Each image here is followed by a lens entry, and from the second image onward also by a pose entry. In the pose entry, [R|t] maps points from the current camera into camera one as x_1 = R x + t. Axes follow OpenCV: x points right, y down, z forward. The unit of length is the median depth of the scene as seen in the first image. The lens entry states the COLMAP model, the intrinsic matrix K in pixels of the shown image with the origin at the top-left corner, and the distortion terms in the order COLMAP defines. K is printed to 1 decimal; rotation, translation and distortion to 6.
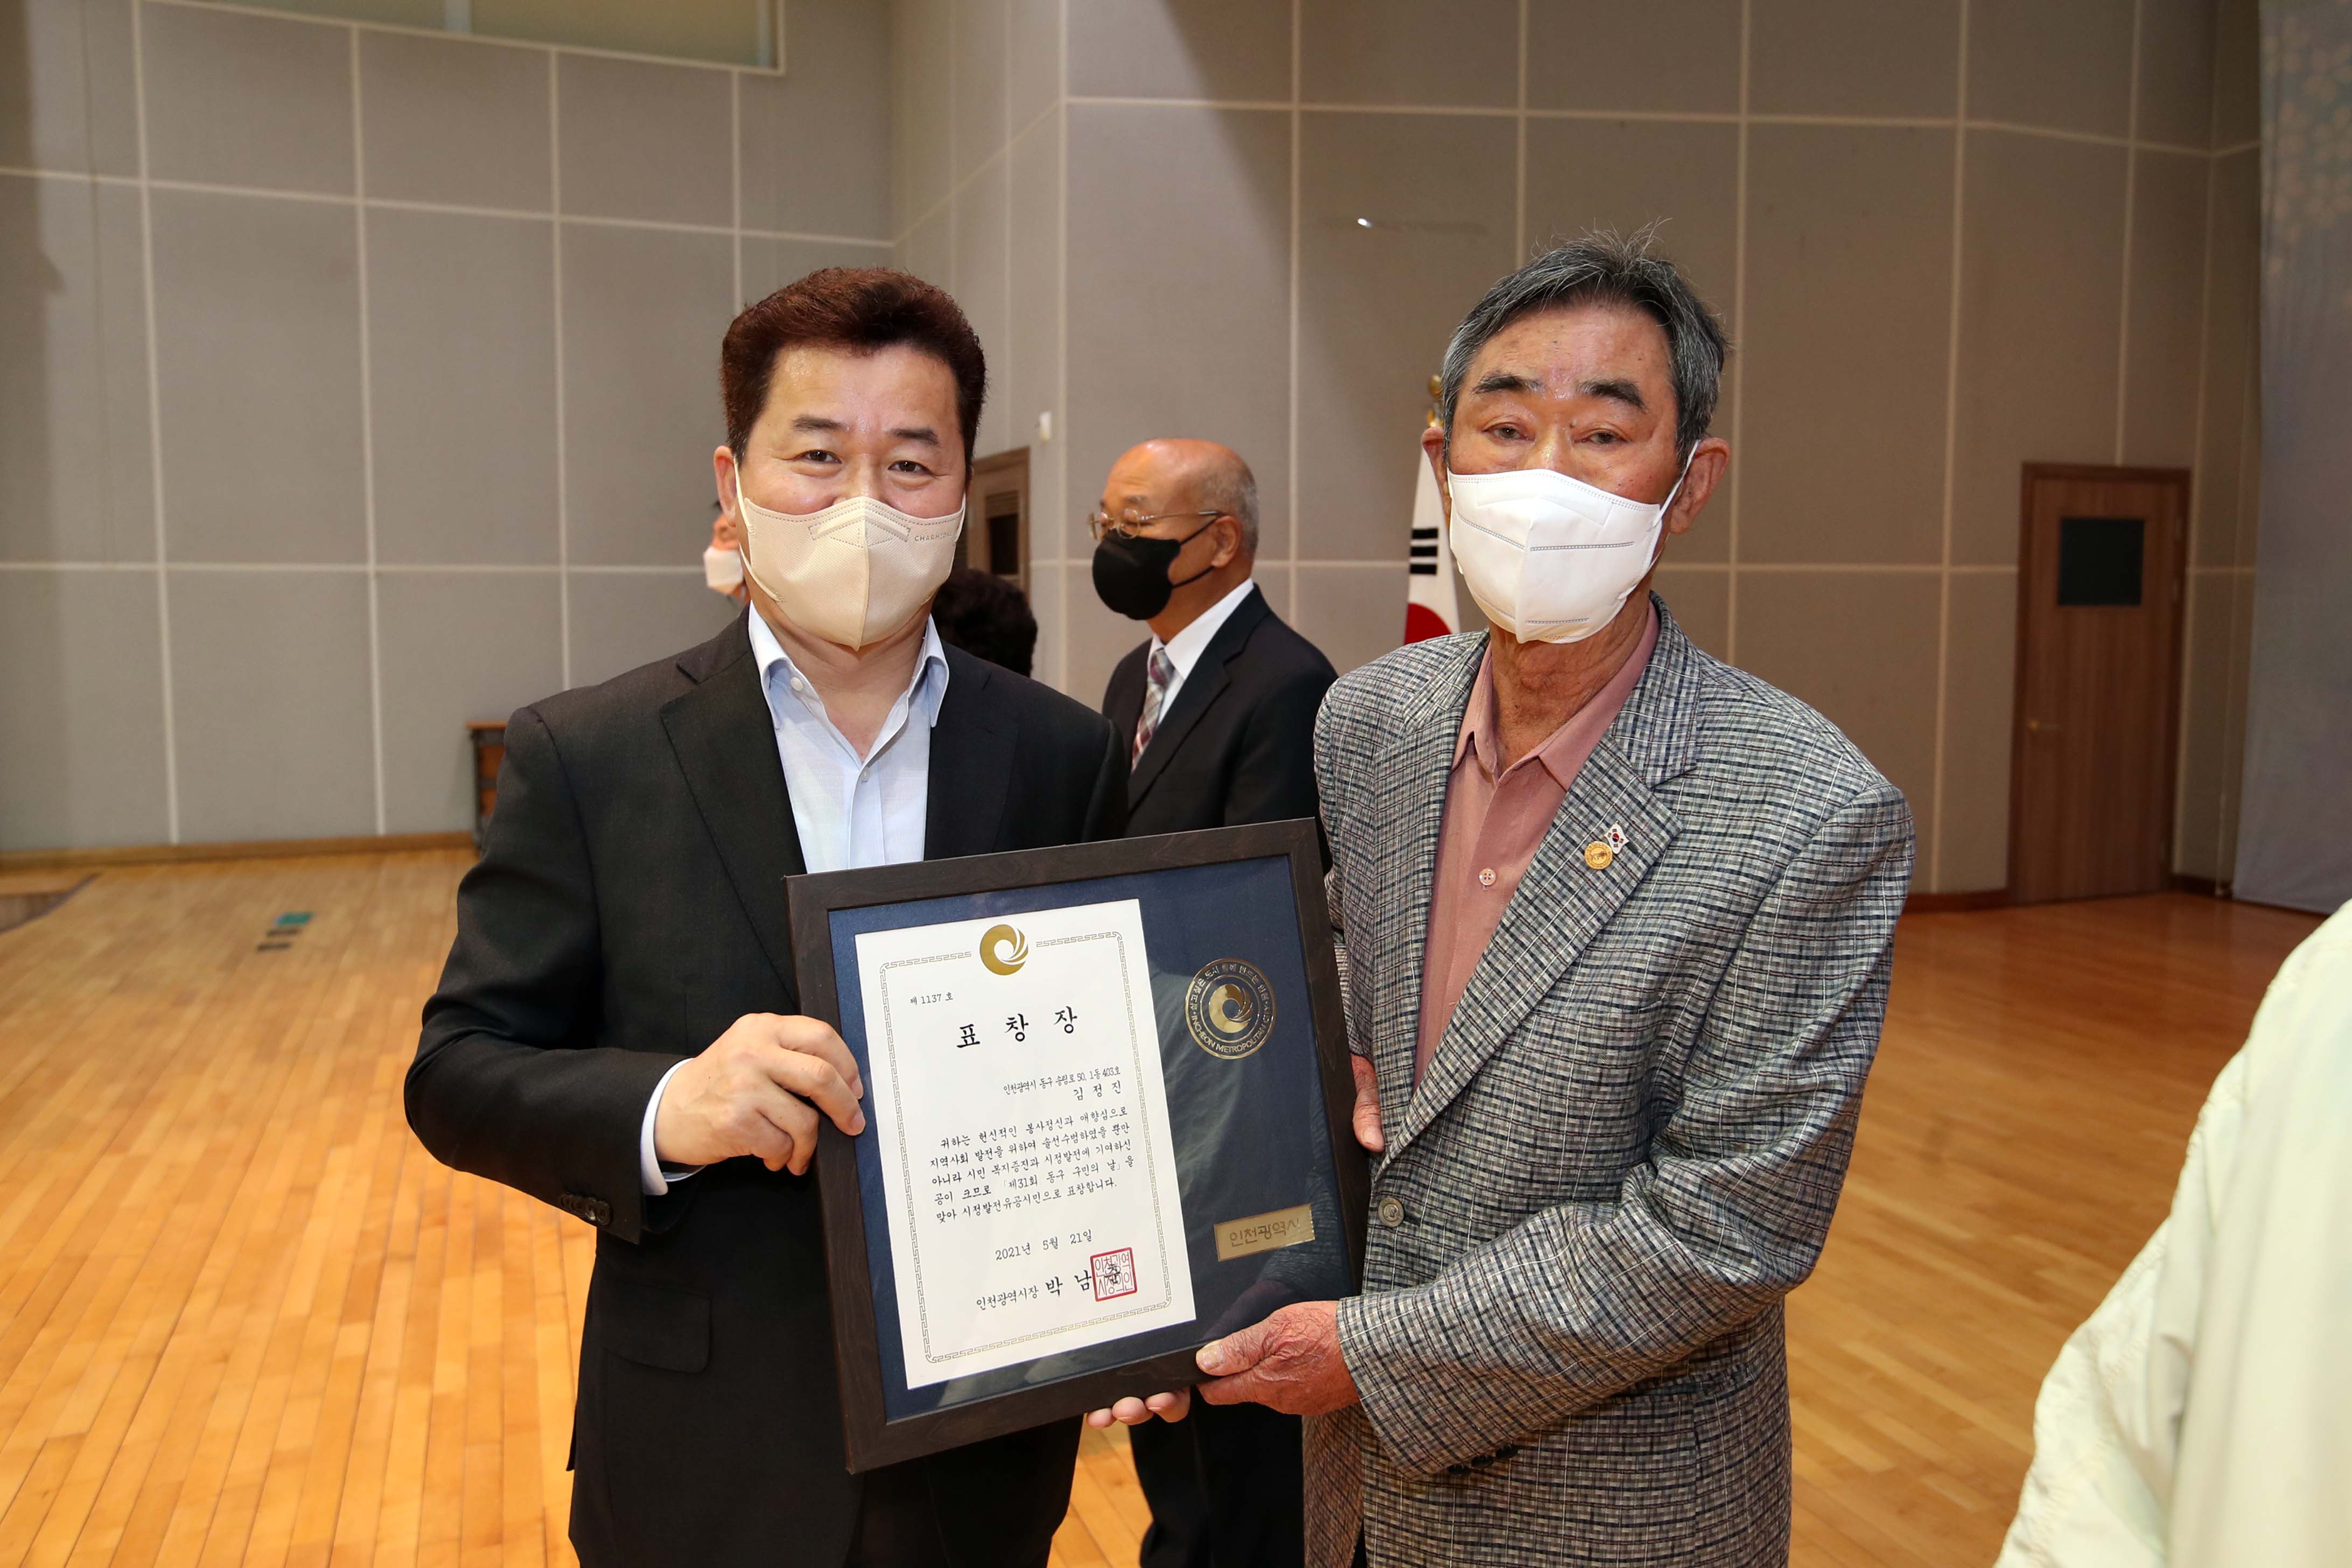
lens RADIAL K [[1710.2, 0, 1184.6], [0, 1710.2, 669.6], [0, 0, 1]] dist [-0.005521, 0.027254]
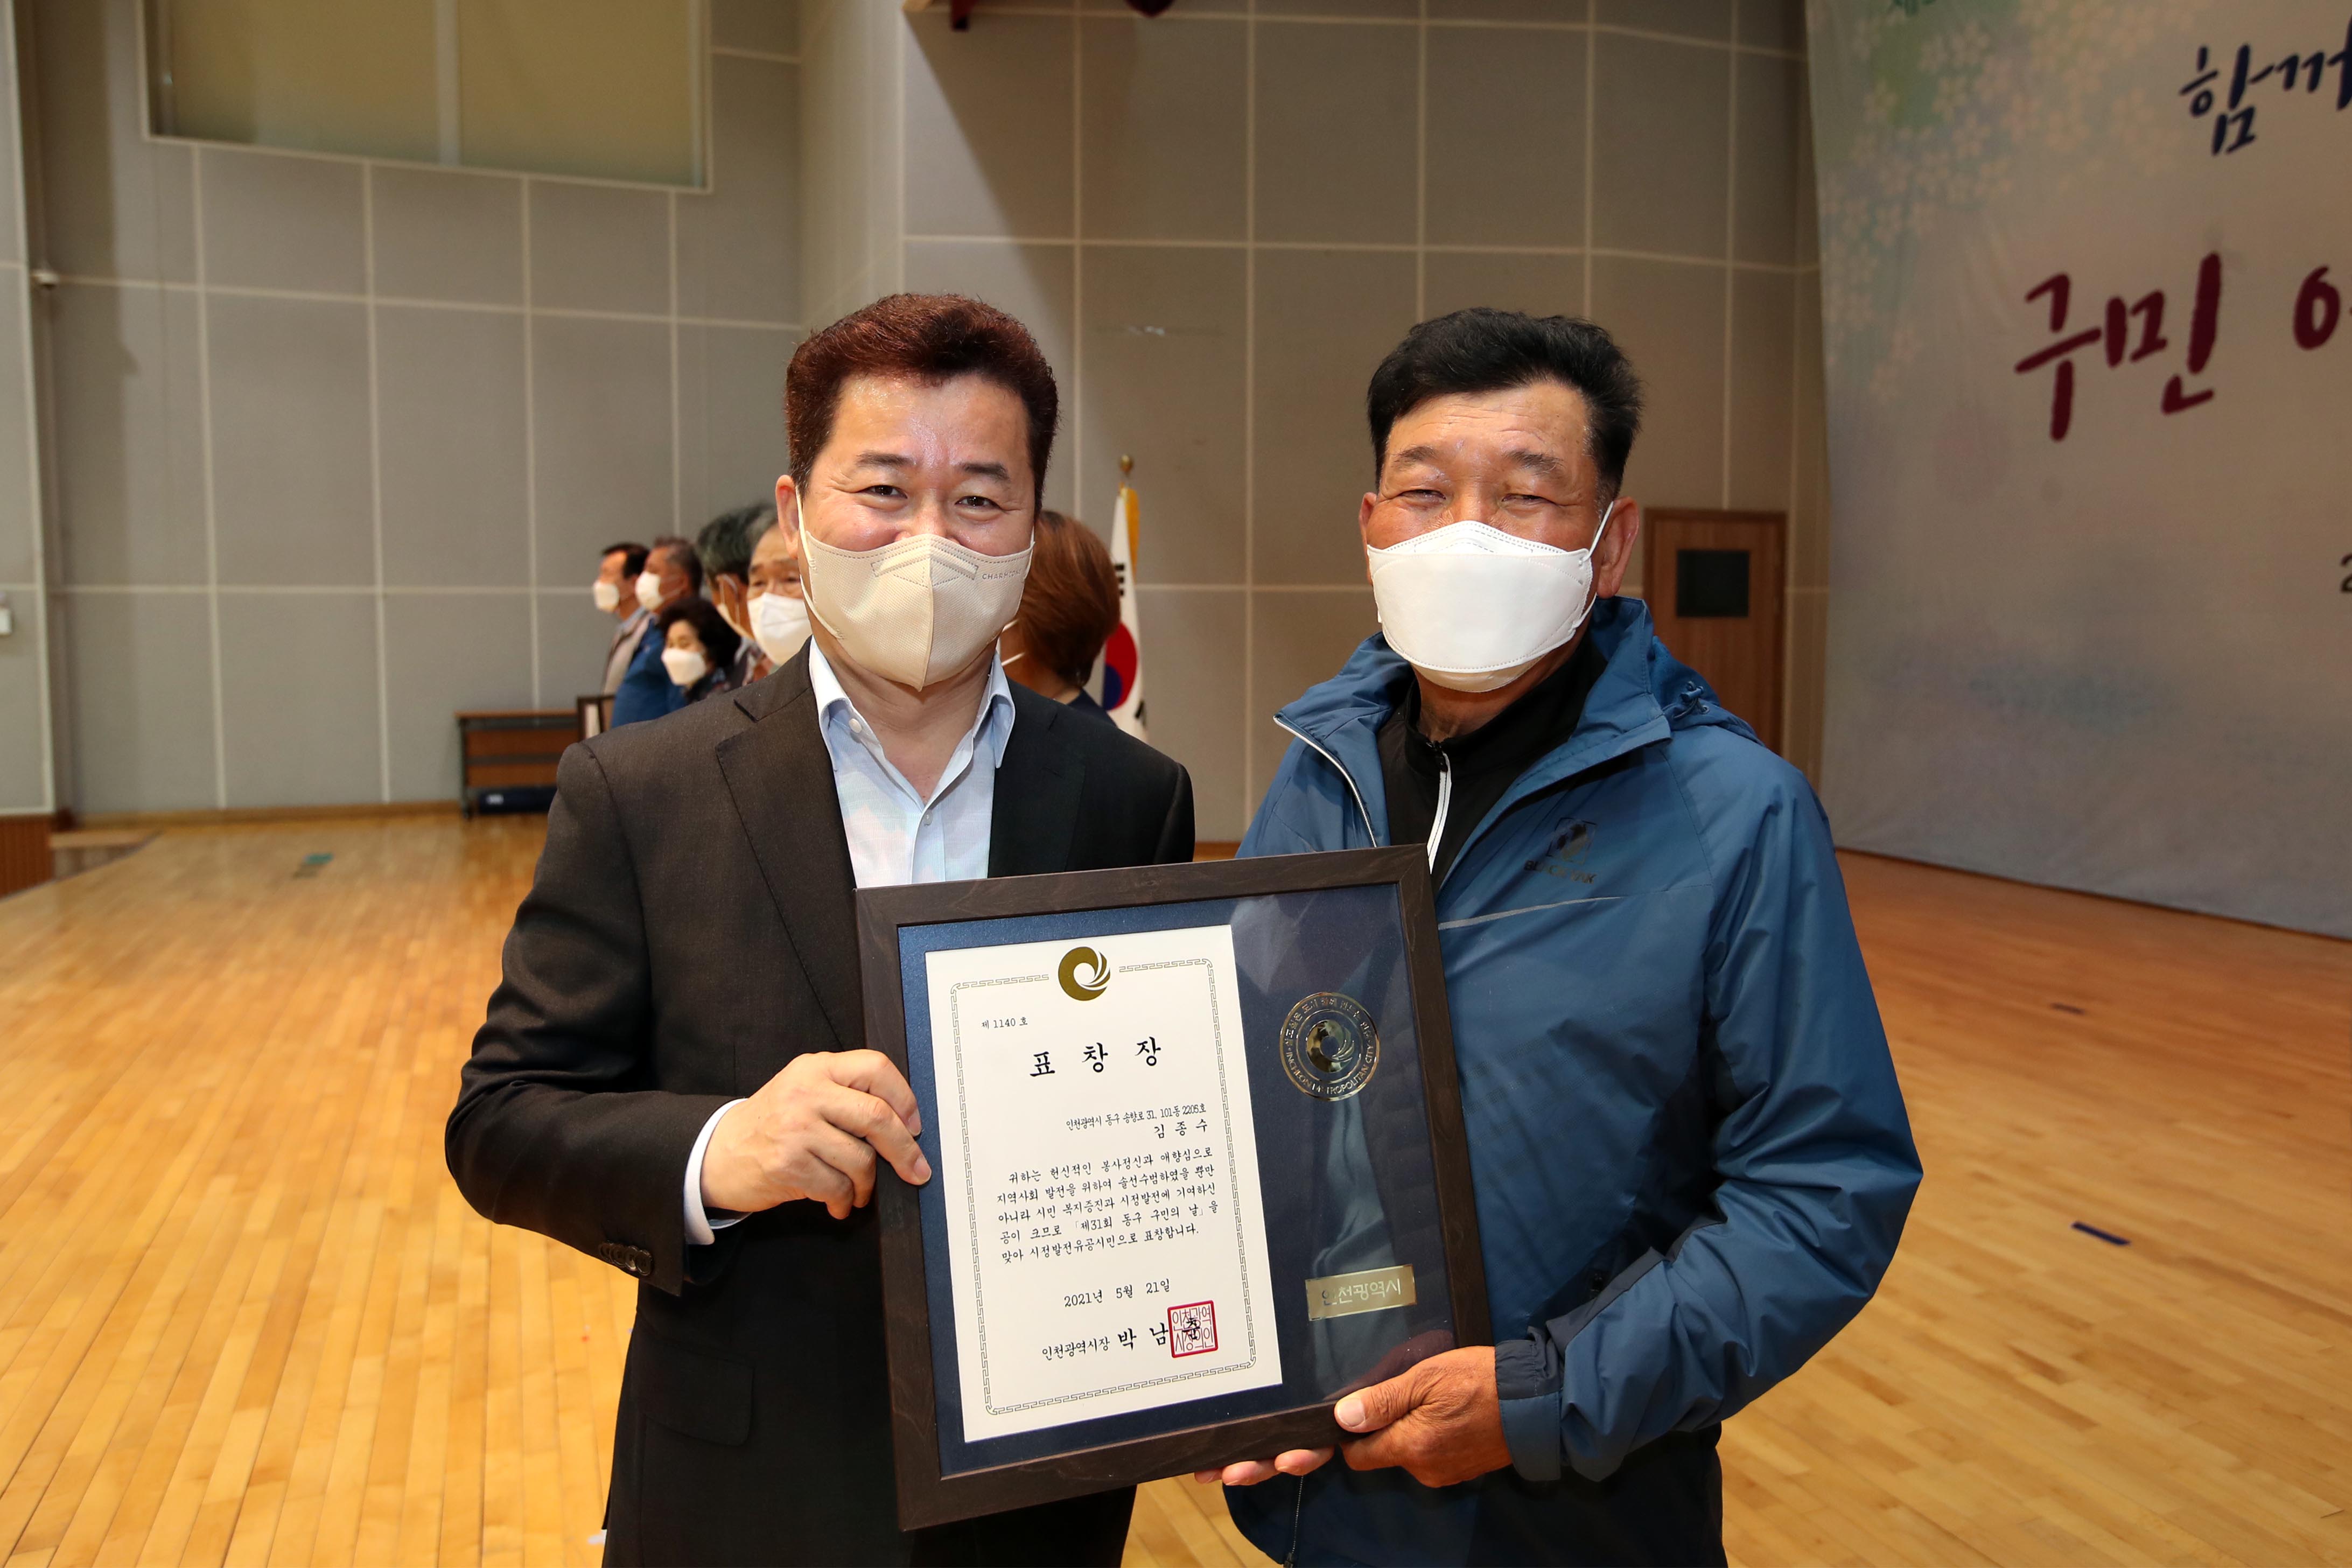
lens RADIAL K [[1710.2, 0, 1184.6], [0, 1710.2, 669.6], [0, 0, 1]] dist [-0.005521, 0.027254]
pose [[0.999992, -0.001144, -0.003756, 0.145709], [0.001103, 0.999941, -0.010792, 0.015672], [0.003769, 0.010788, 0.999935, -0.305203]]
